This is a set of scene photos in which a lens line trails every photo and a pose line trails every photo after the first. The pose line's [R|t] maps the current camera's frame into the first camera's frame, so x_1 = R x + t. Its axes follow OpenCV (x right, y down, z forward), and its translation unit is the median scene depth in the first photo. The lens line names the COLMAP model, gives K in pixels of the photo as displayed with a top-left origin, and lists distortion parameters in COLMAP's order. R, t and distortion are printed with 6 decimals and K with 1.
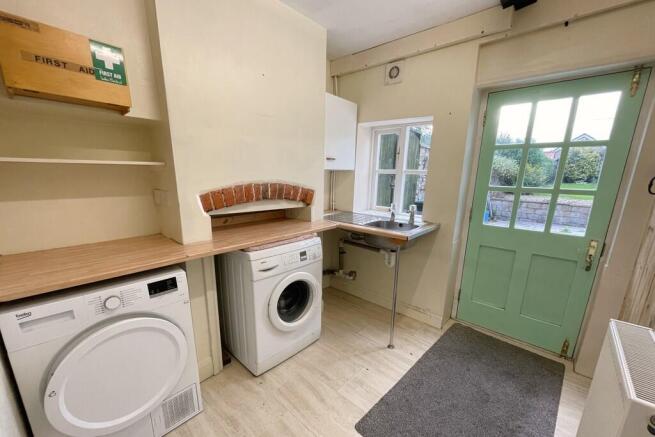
lens RADIAL K [[268.3, 0, 327.2], [0, 268.3, 218.4], [0, 0, 1]] dist [-0.002445, -0.000094]
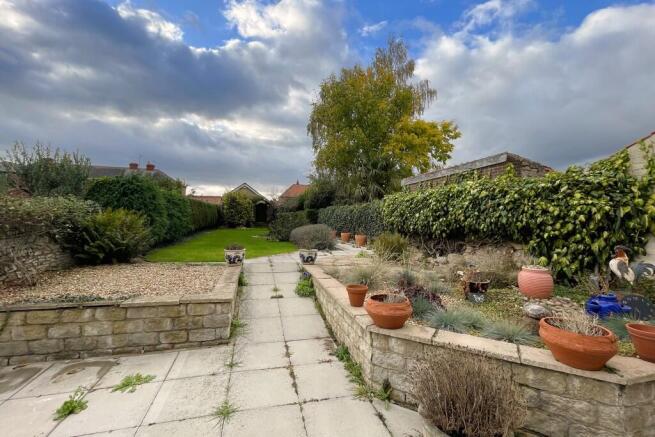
lens RADIAL K [[283.5, 0, 327.5], [0, 283.5, 218.6], [0, 0, 1]] dist [-0.000464, -0.000042]
pose [[0.539115, -0.006973, 0.842203, 0.659143], [0.140075, 0.986781, -0.081496, -0.095391], [-0.830502, 0.161907, 0.532965, 0.441988]]
